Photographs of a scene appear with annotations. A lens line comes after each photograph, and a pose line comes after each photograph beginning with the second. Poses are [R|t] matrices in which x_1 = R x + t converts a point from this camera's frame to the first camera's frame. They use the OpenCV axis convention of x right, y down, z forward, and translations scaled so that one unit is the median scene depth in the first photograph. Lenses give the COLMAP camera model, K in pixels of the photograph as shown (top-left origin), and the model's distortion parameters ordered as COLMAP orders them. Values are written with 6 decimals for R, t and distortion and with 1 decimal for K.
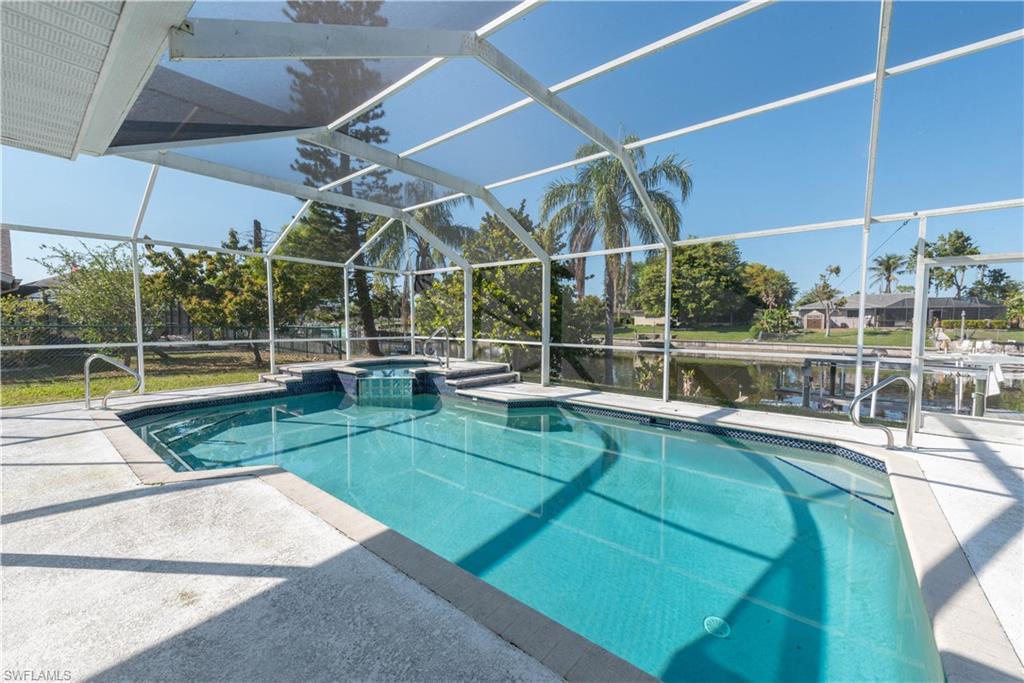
lens RADIAL K [[401.2, 0, 513.6], [0, 401.2, 343.1], [0, 0, 1]] dist [0.010123, -0.002823]
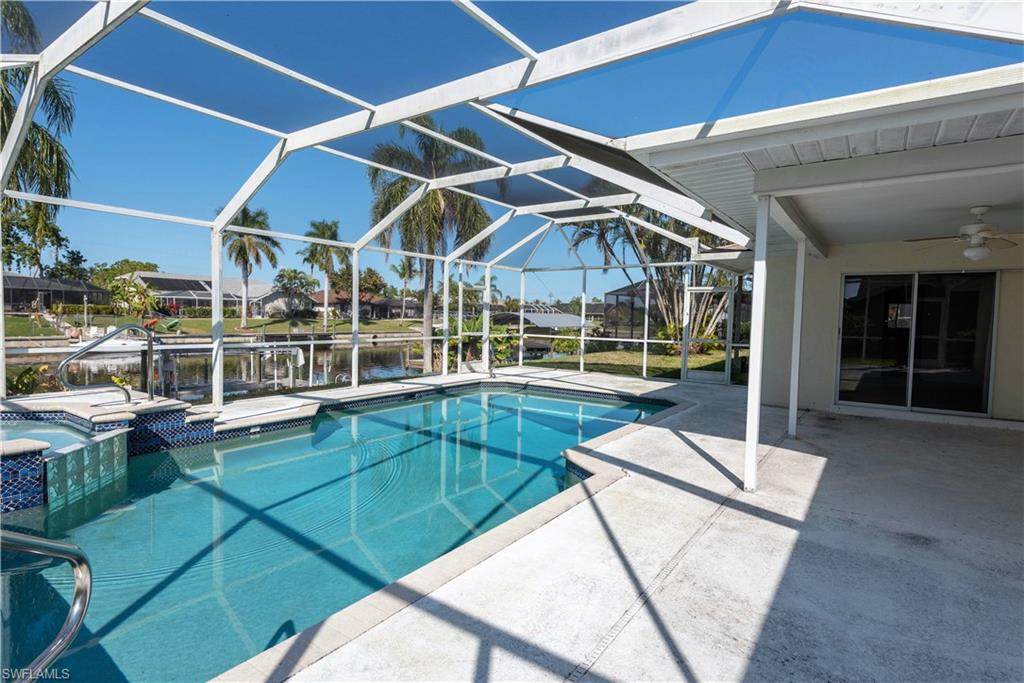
lens RADIAL K [[515.1, 0, 526.7], [0, 515.1, 346.4], [0, 0, 1]] dist [0.006251, -0.001193]
pose [[-0.096878, -0.062620, 0.993324, -0.126299], [0.033097, 0.997264, 0.066096, -0.005613], [-0.994746, 0.039280, -0.094540, 0.077839]]
